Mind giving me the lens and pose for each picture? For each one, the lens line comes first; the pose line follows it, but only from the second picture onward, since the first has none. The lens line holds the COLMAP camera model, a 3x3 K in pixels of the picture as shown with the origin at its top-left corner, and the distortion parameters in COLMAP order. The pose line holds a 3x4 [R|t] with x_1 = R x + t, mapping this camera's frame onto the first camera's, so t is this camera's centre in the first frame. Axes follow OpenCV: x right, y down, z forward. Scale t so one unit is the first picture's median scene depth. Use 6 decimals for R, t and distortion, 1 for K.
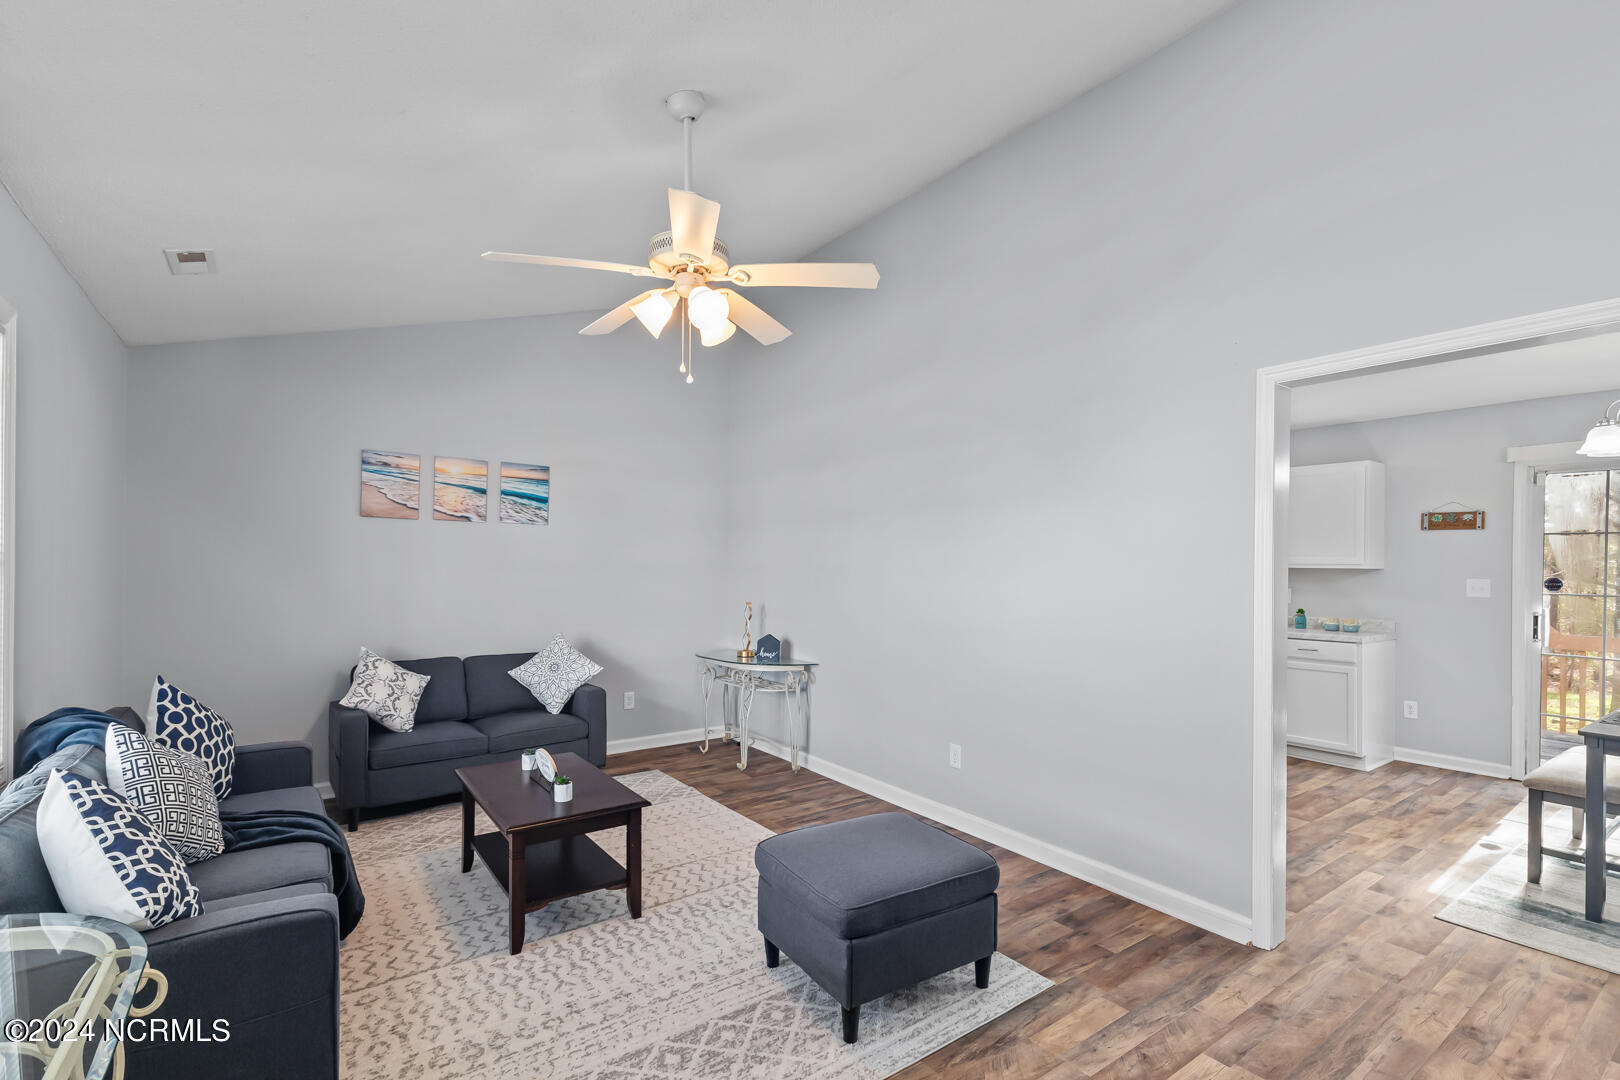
lens RADIAL K [[738.2, 0, 812.7], [0, 738.2, 570.2], [0, 0, 1]] dist [-0.000174, -0.000612]
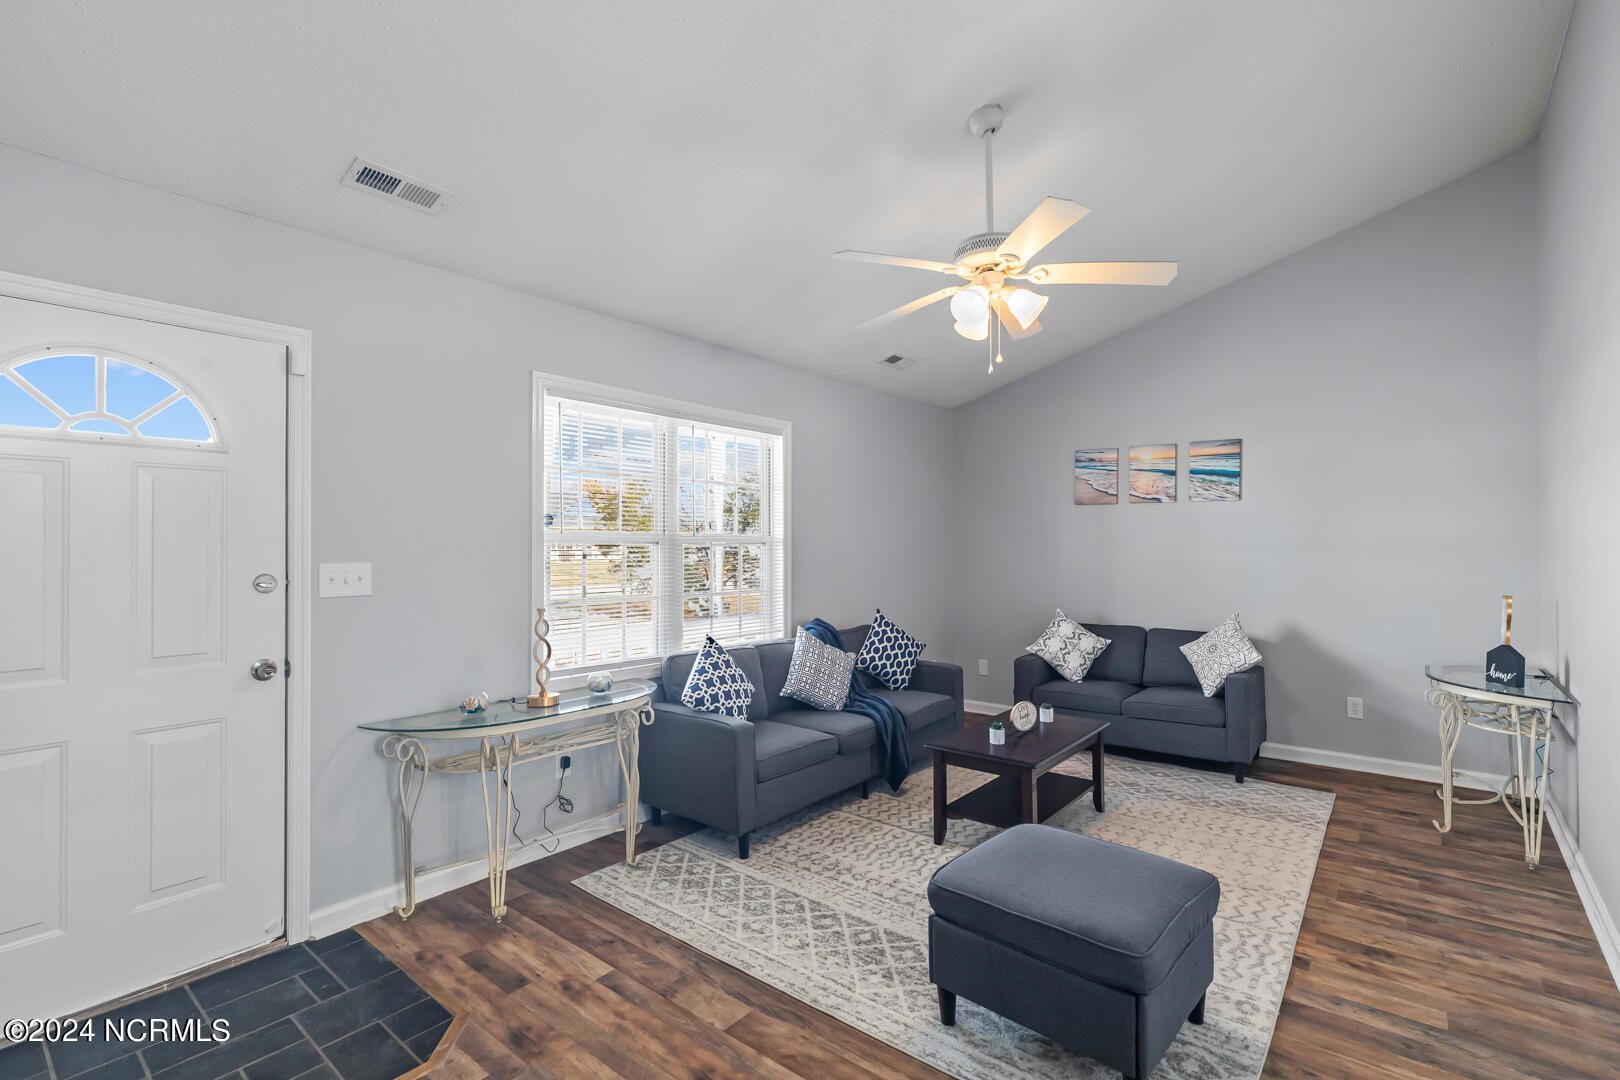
lens RADIAL K [[730.0, 0, 844.5], [0, 730.0, 543.7], [0, 0, 1]] dist [-0.000176, -0.000678]
pose [[0.275365, -0.007274, -0.961312, 0.439240], [-0.001429, 0.999967, -0.007976, 0.002885], [0.961339, 0.003570, 0.275346, 0.275998]]
